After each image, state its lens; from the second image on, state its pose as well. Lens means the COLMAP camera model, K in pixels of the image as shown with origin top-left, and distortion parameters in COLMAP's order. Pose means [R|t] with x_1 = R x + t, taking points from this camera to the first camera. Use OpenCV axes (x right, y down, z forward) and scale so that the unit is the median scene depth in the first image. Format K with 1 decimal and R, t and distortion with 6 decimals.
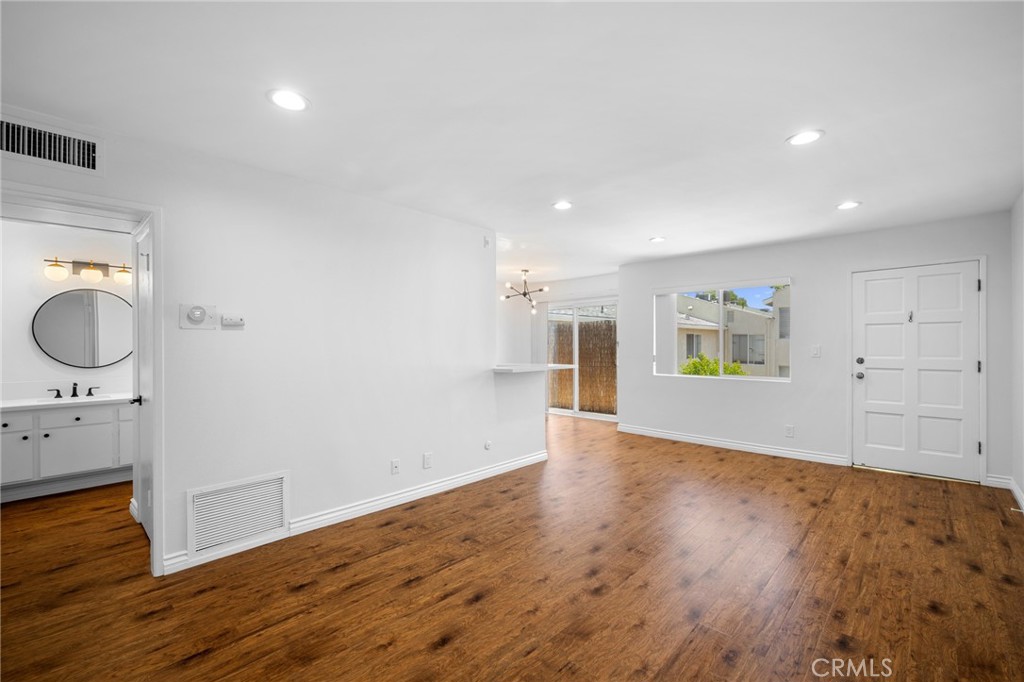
lens RADIAL K [[444.6, 0, 517.3], [0, 444.6, 344.0], [0, 0, 1]] dist [0.000056, -0.000553]
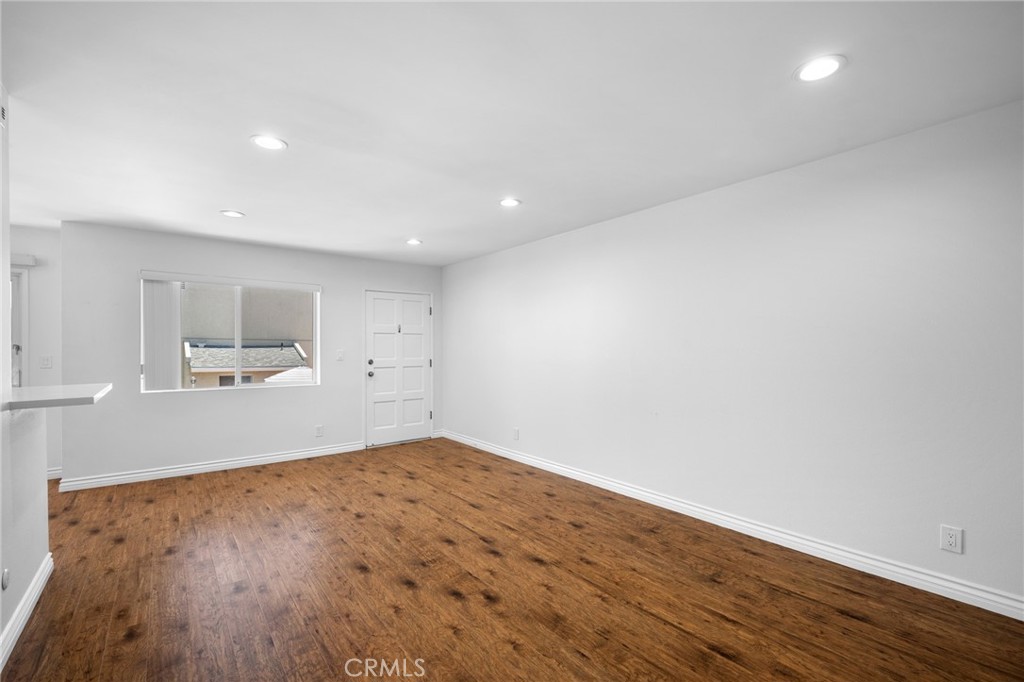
lens RADIAL K [[444.6, 0, 518.7], [0, 444.6, 350.2], [0, 0, 1]] dist [0.000056, -0.000553]
pose [[0.132933, -0.001255, 0.991124, -0.559963], [0.001703, 0.999998, 0.001038, 0.004744], [-0.991124, 0.001550, 0.132934, 0.576879]]
